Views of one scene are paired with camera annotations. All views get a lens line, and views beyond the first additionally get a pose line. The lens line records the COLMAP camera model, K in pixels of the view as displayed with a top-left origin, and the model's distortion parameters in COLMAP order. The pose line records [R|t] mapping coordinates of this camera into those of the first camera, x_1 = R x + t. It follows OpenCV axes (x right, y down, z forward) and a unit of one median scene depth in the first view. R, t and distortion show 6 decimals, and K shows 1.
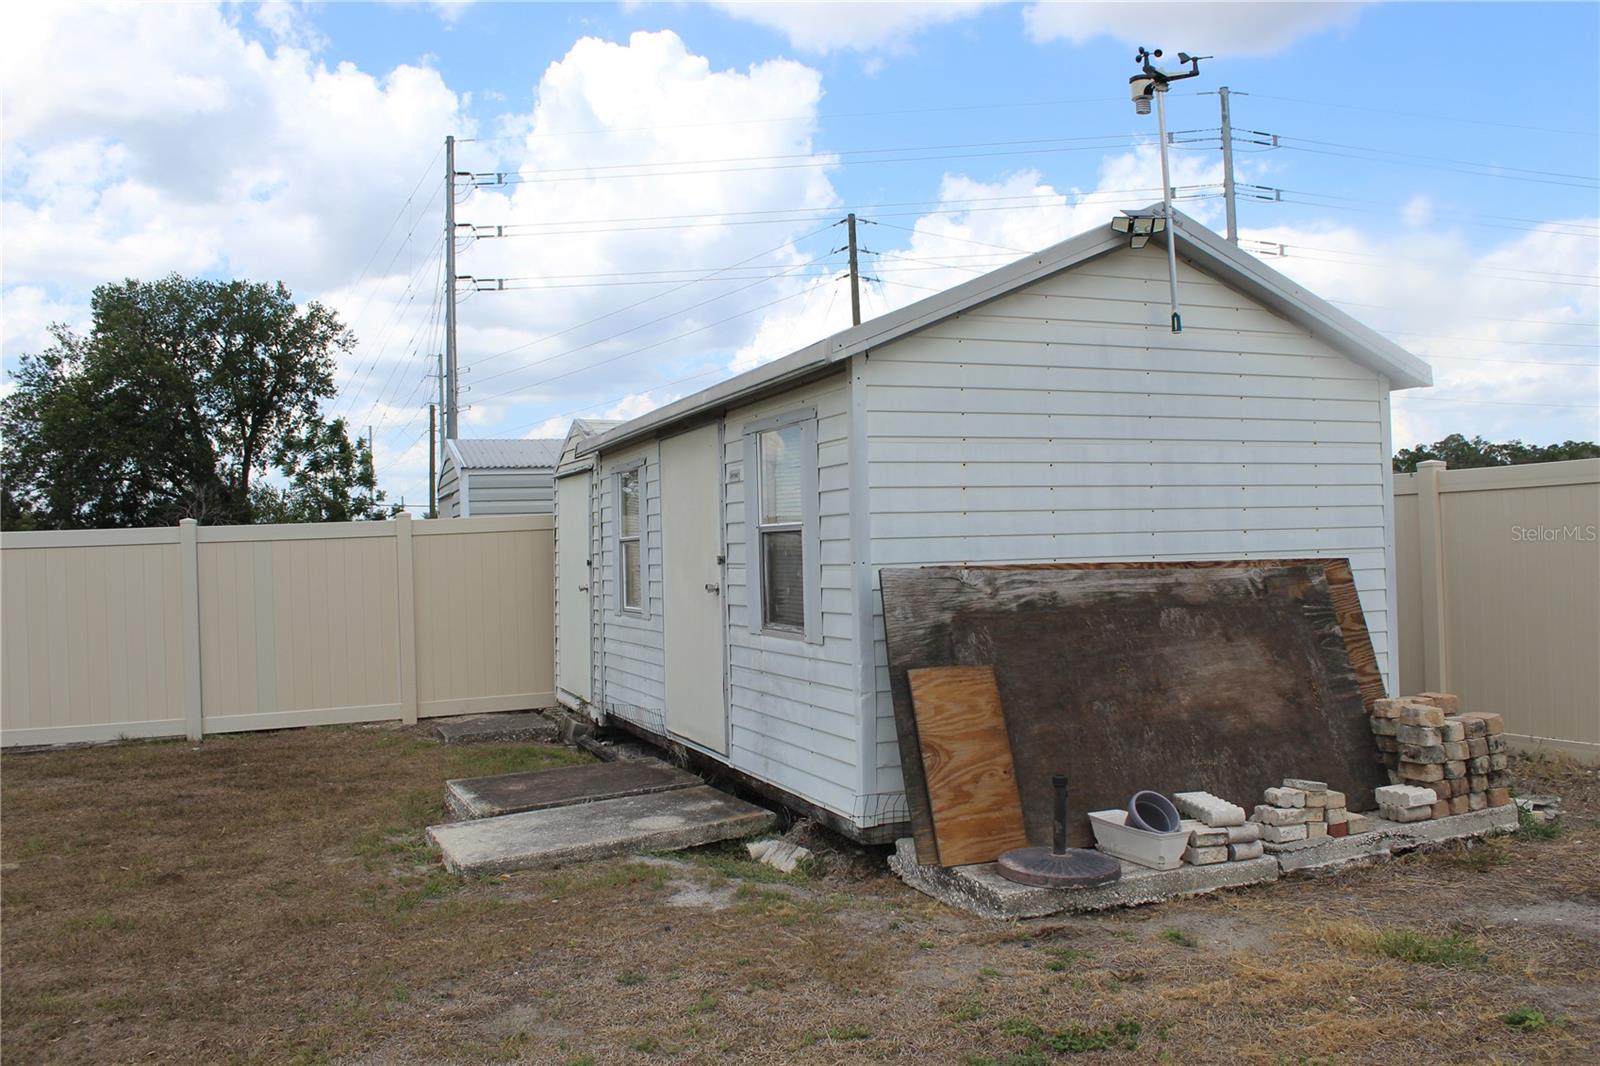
lens RADIAL K [[1336.2, 0, 818.4], [0, 1336.2, 530.6], [0, 0, 1]] dist [-0.161430, 0.148101]
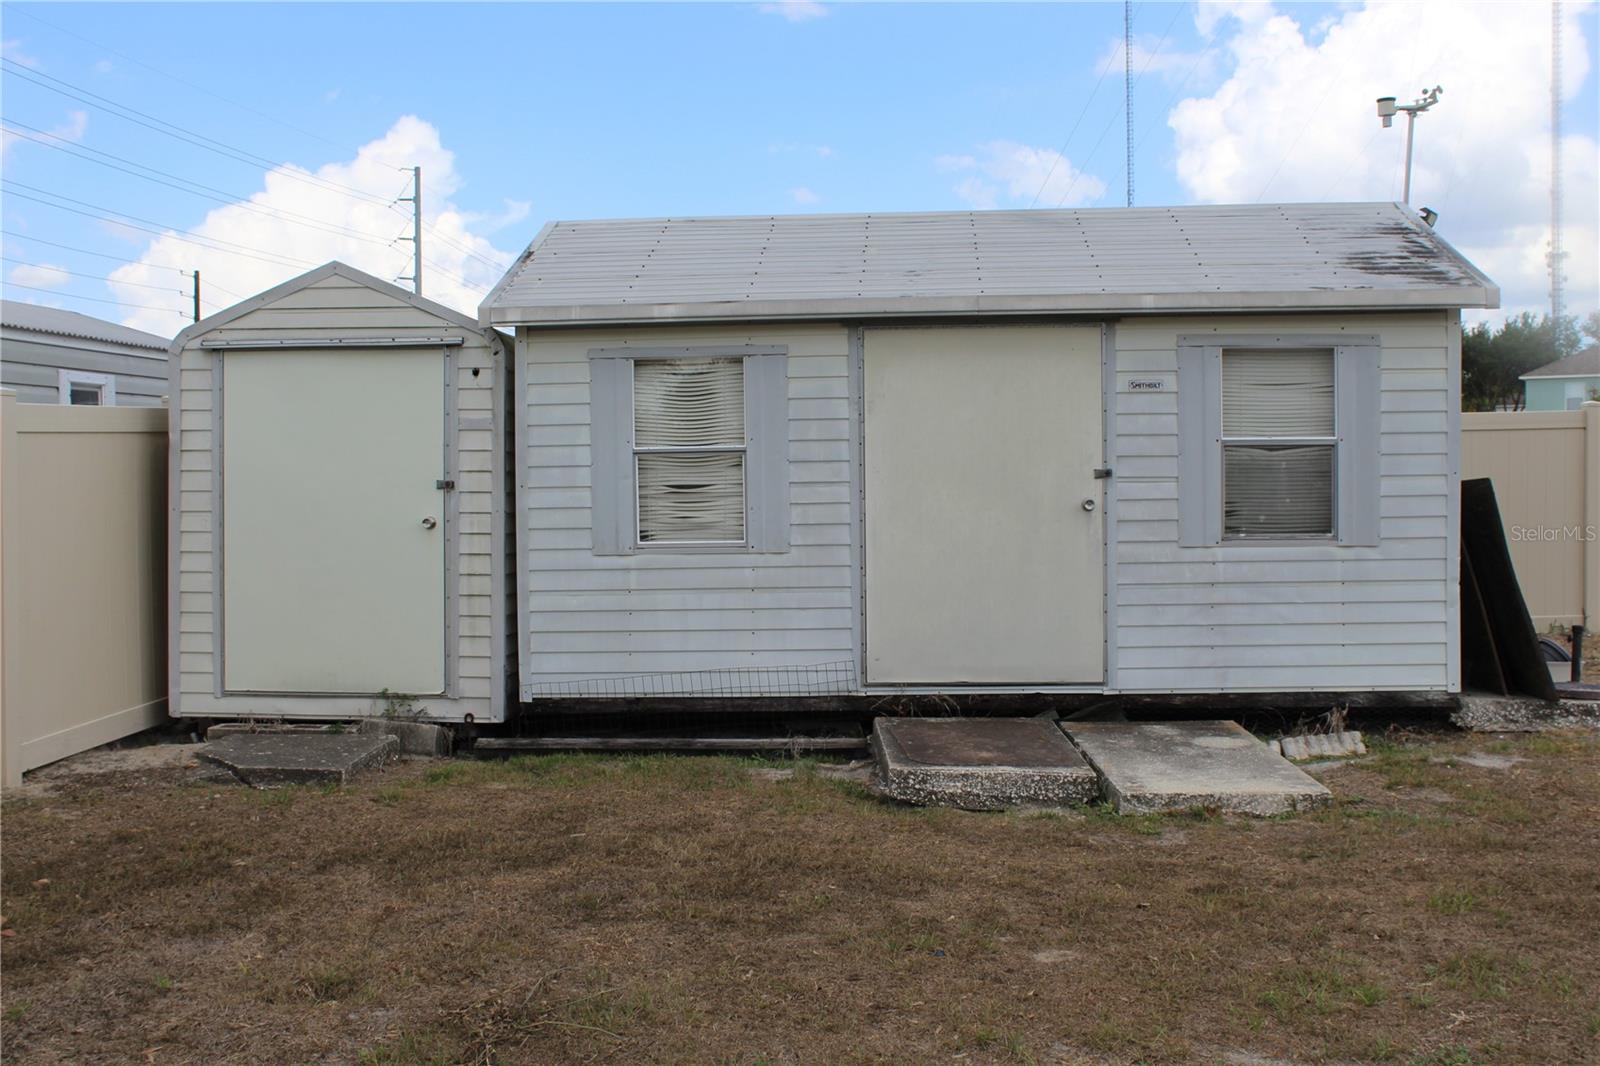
lens RADIAL K [[1717.0, 0, 800.4], [0, 1717.0, 537.5], [0, 0, 1]] dist [-0.081524, 0.002567]
pose [[0.434189, -0.004228, 0.900812, -1.448039], [-0.011941, 0.999874, 0.010449, 0.065793], [-0.900743, -0.015293, 0.434084, 0.777646]]
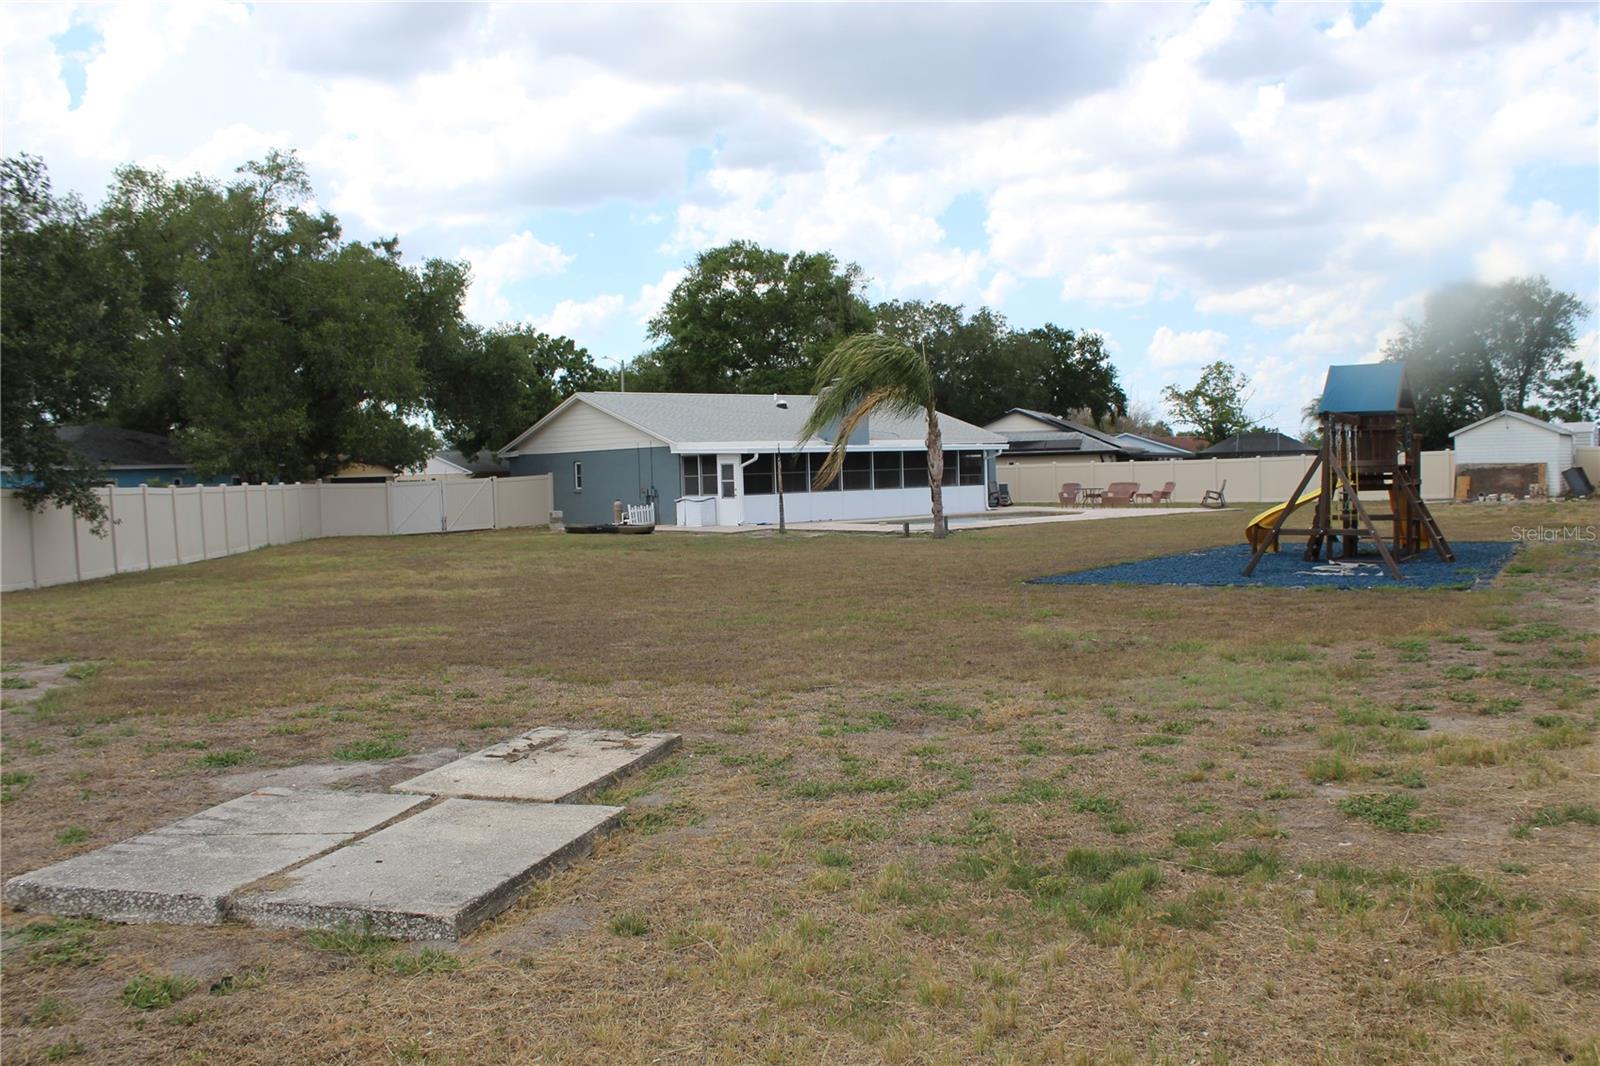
lens RADIAL K [[1336.2, 0, 818.4], [0, 1336.2, 530.6], [0, 0, 1]] dist [-0.161430, 0.148101]
pose [[0.547129, 0.025923, -0.836647, 3.630828], [0.043852, 0.997260, 0.059577, -0.163278], [0.835899, -0.069285, 0.544494, -5.150497]]
